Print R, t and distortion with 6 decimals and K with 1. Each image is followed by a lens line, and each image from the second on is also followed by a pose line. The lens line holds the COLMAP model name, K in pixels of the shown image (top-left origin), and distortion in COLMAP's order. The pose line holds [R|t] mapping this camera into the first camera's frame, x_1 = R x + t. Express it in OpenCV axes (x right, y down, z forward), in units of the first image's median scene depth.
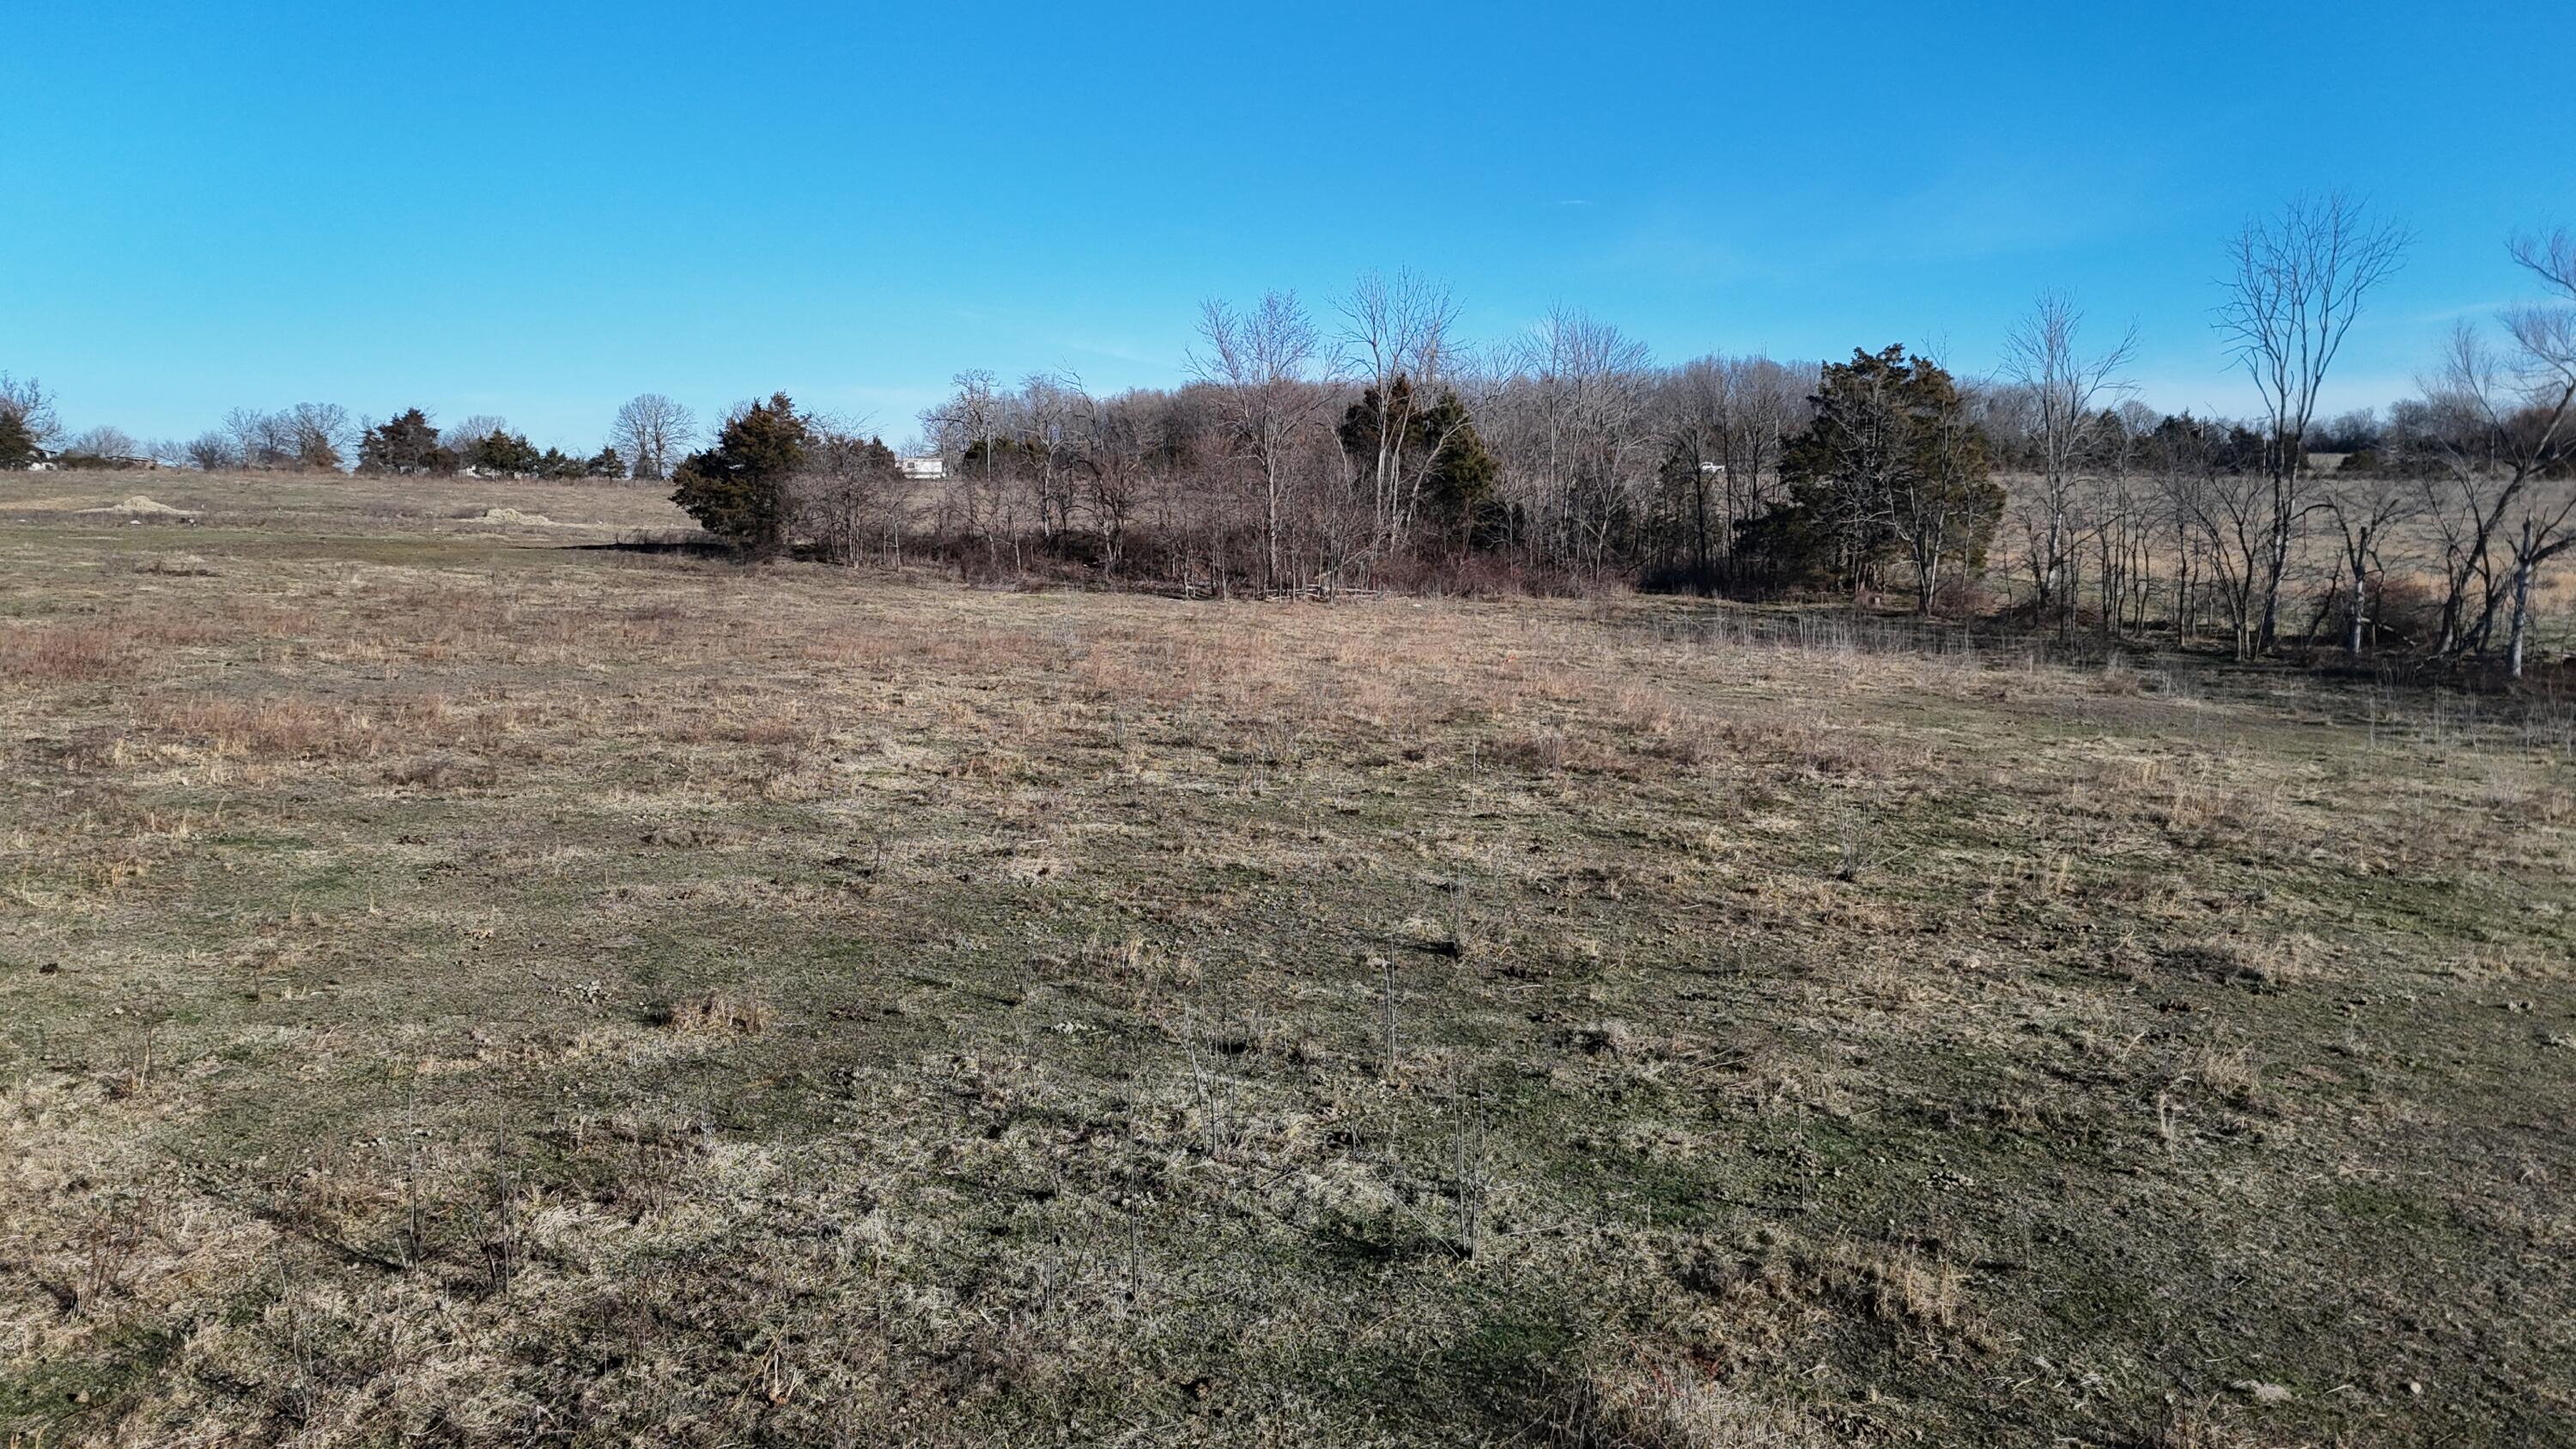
lens RADIAL K [[1856.4, 0, 1288.0], [0, 1856.4, 724.5], [0, 0, 1]] dist [0.099678, -0.111099]
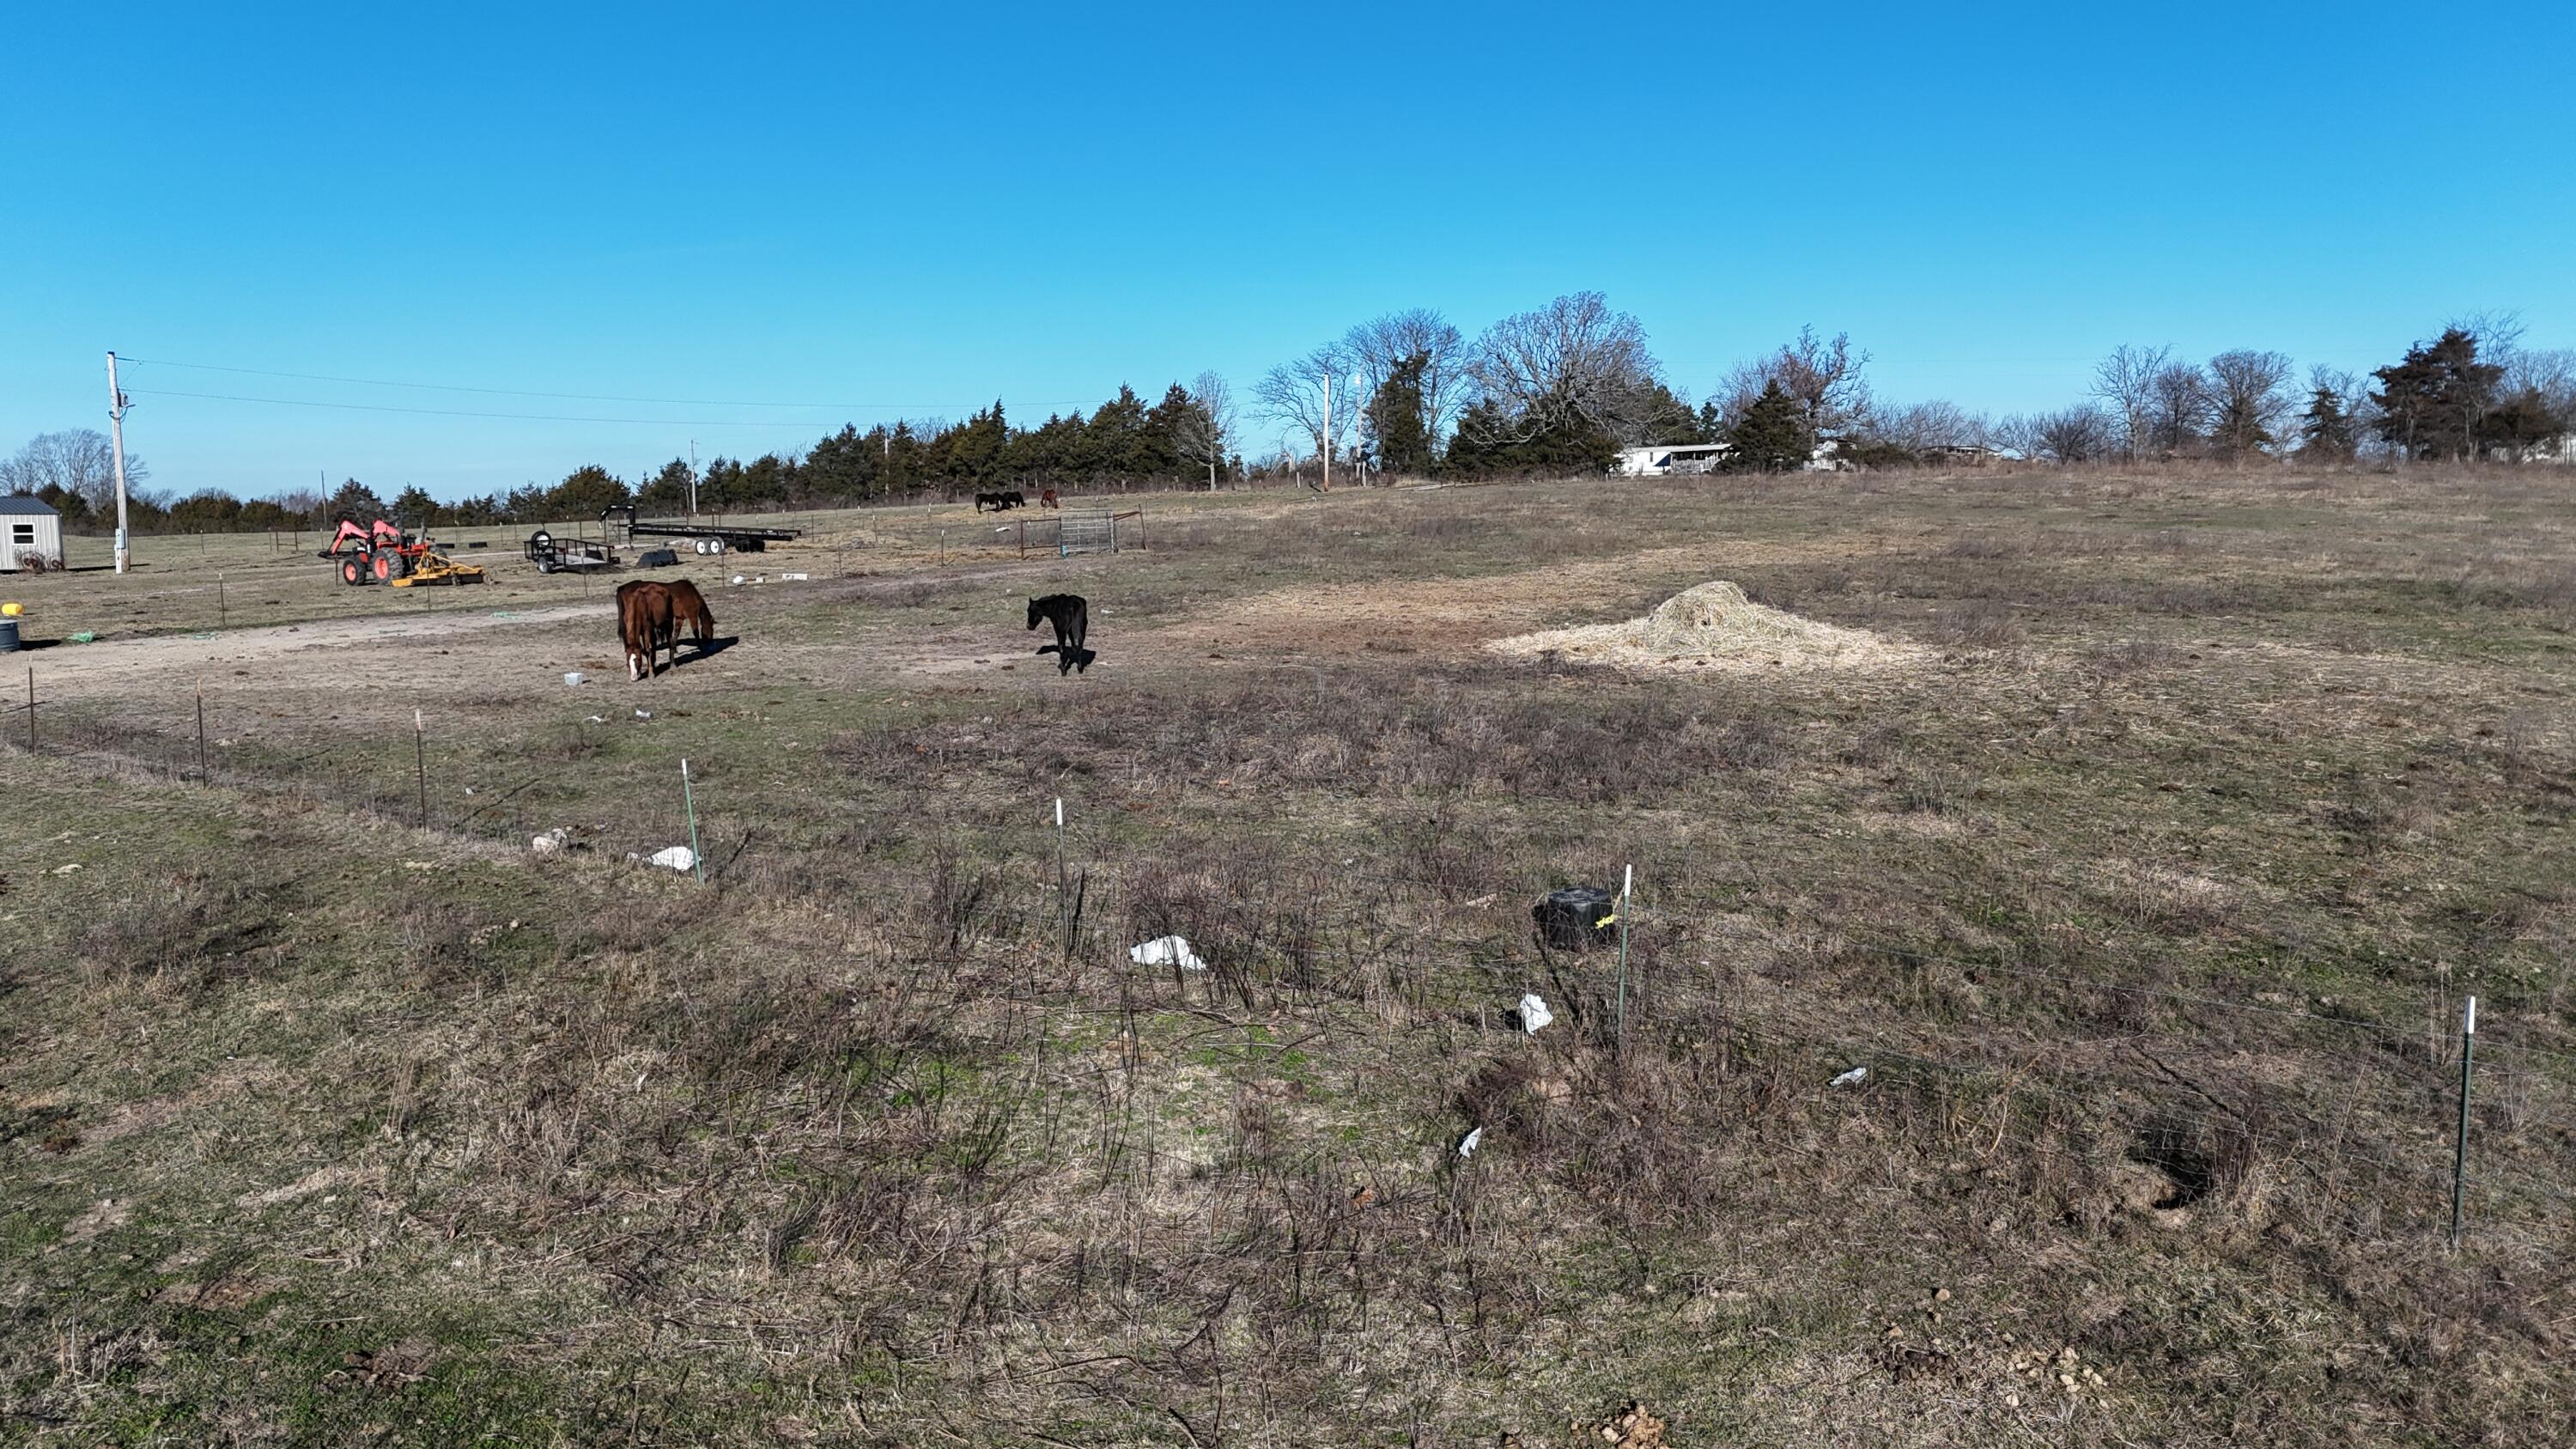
lens RADIAL K [[1856.4, 0, 1288.0], [0, 1856.4, 724.5], [0, 0, 1]] dist [0.099678, -0.111099]
pose [[0.609594, 0.084757, -0.788169, -0.241510], [-0.078800, 0.995822, 0.046141, -0.059814], [0.788787, 0.033980, 0.613726, 0.440027]]
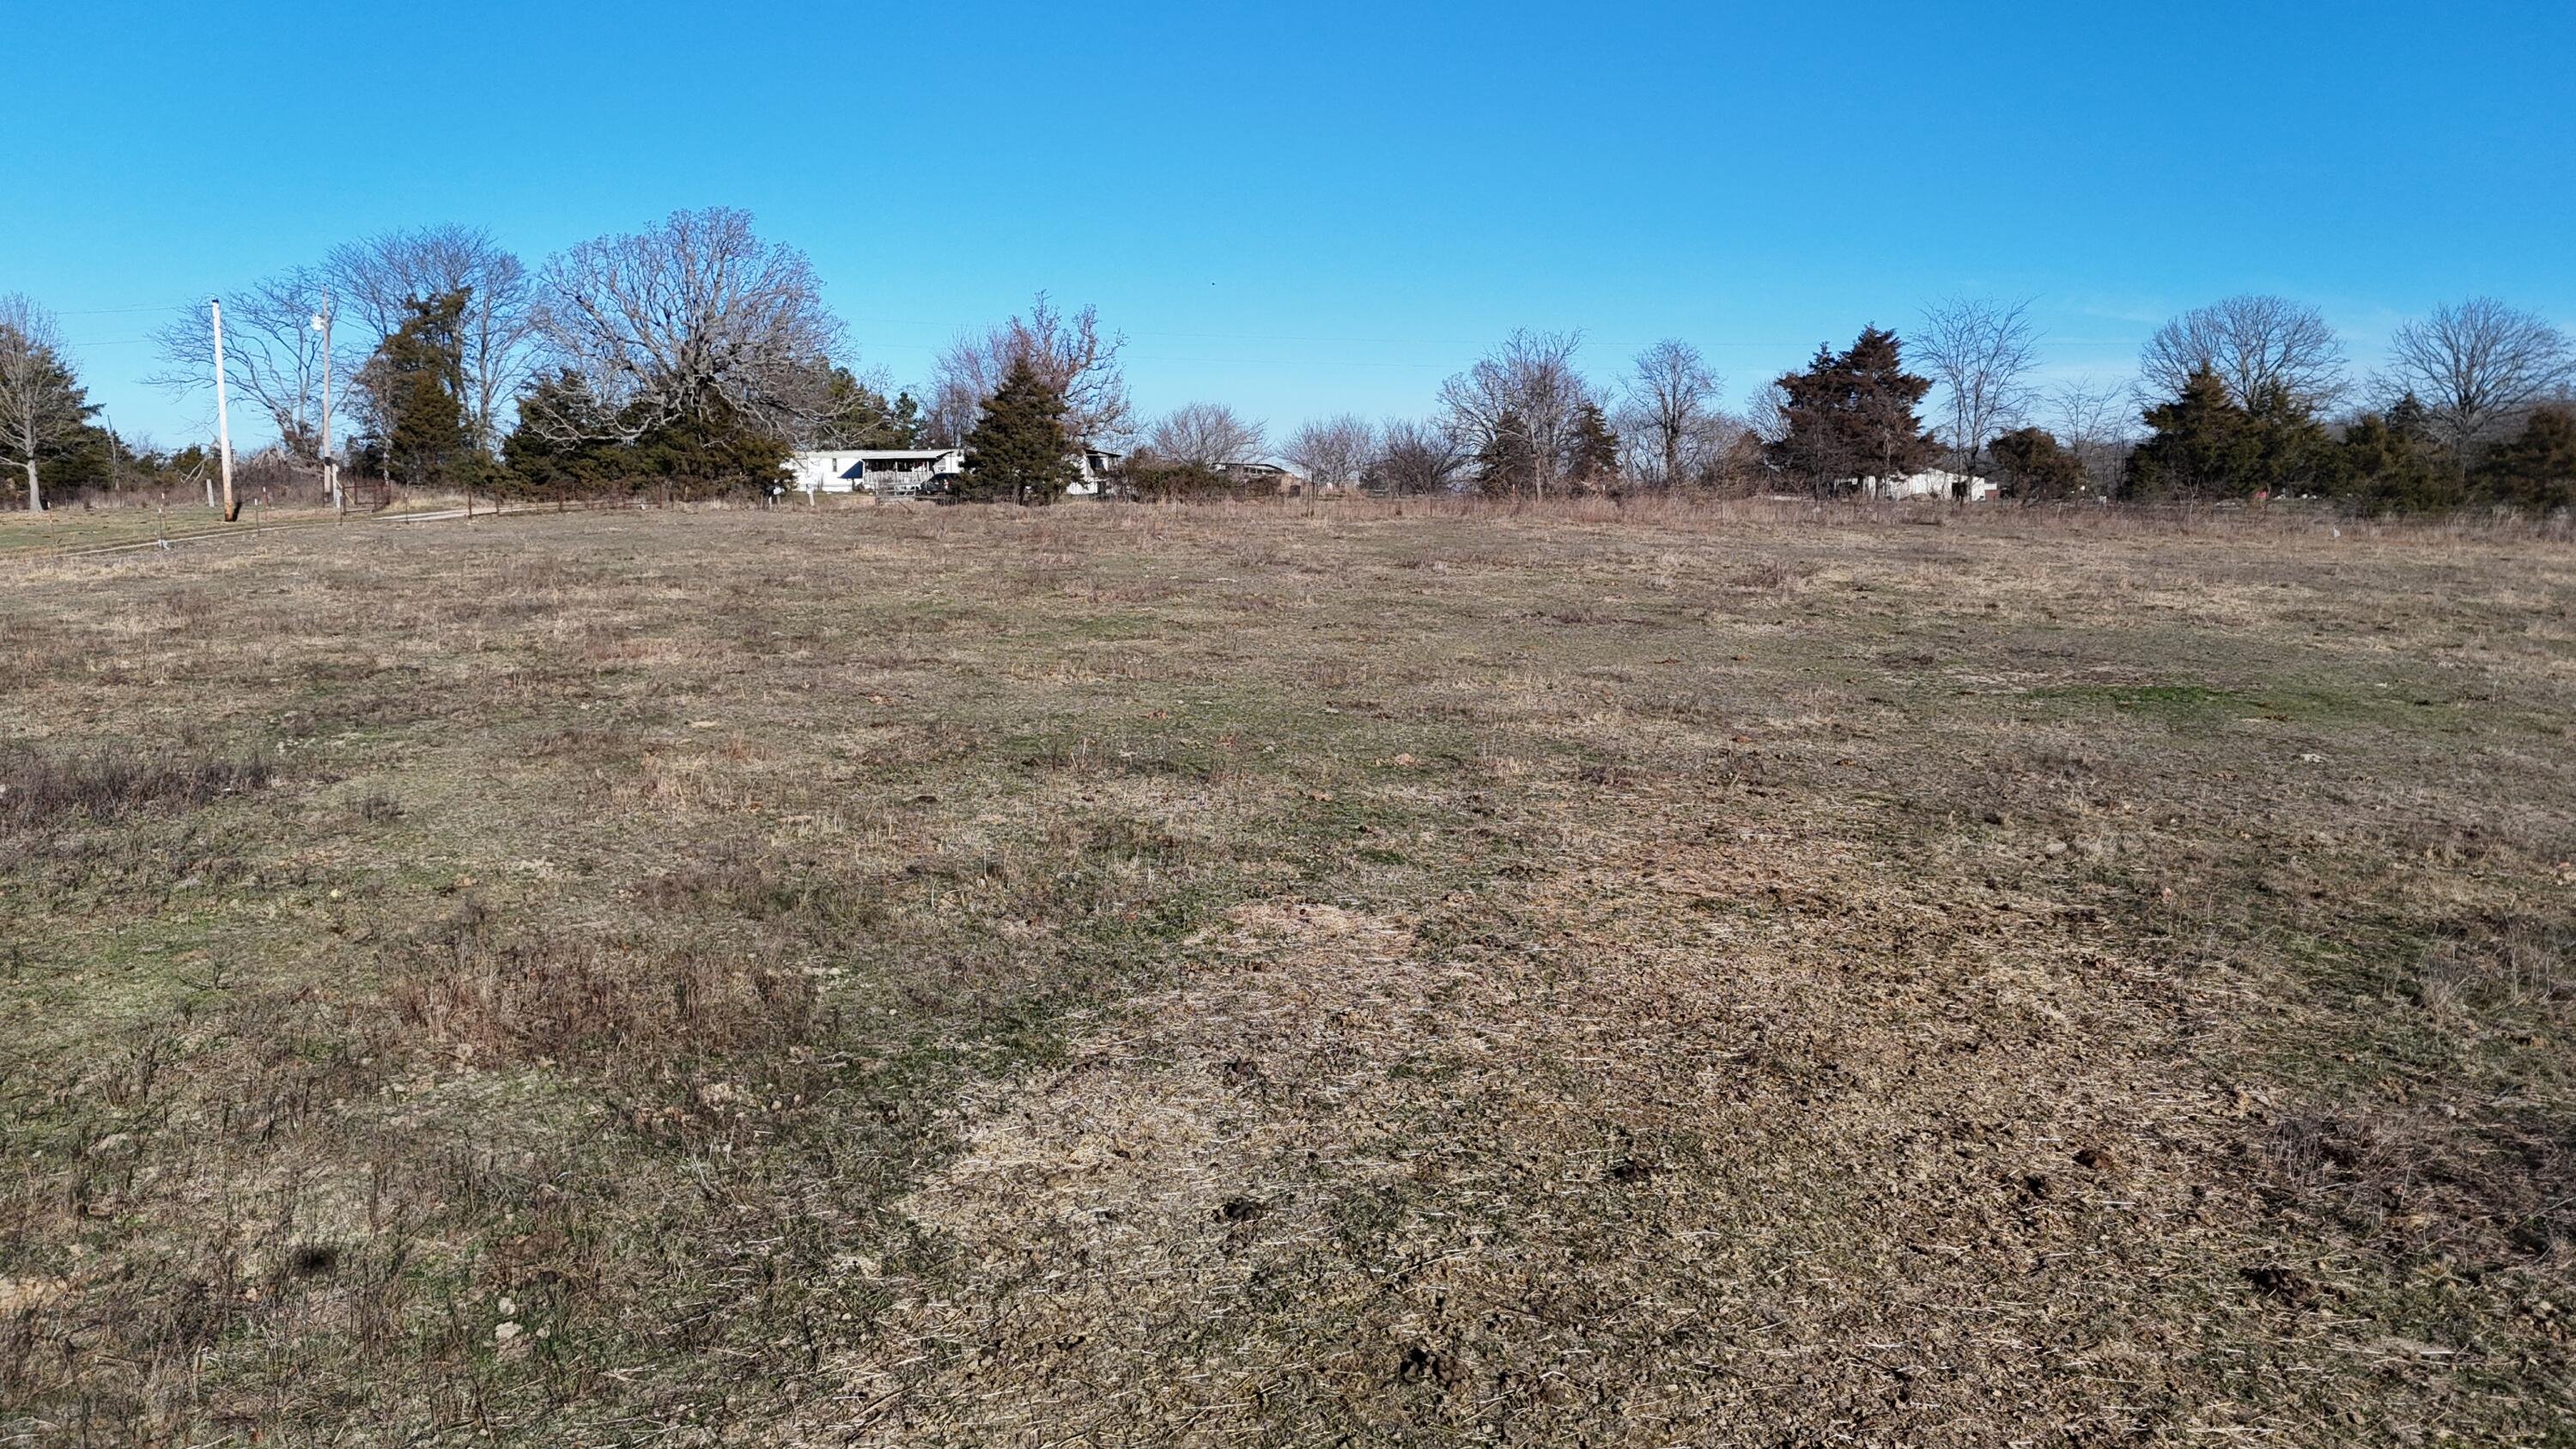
lens RADIAL K [[1856.4, 0, 1288.0], [0, 1856.4, 724.5], [0, 0, 1]] dist [0.099678, -0.111099]
pose [[0.885767, 0.054073, -0.460969, -0.408208], [-0.051097, 0.998514, 0.018945, -0.090261], [0.461308, 0.006773, 0.887214, 0.620195]]
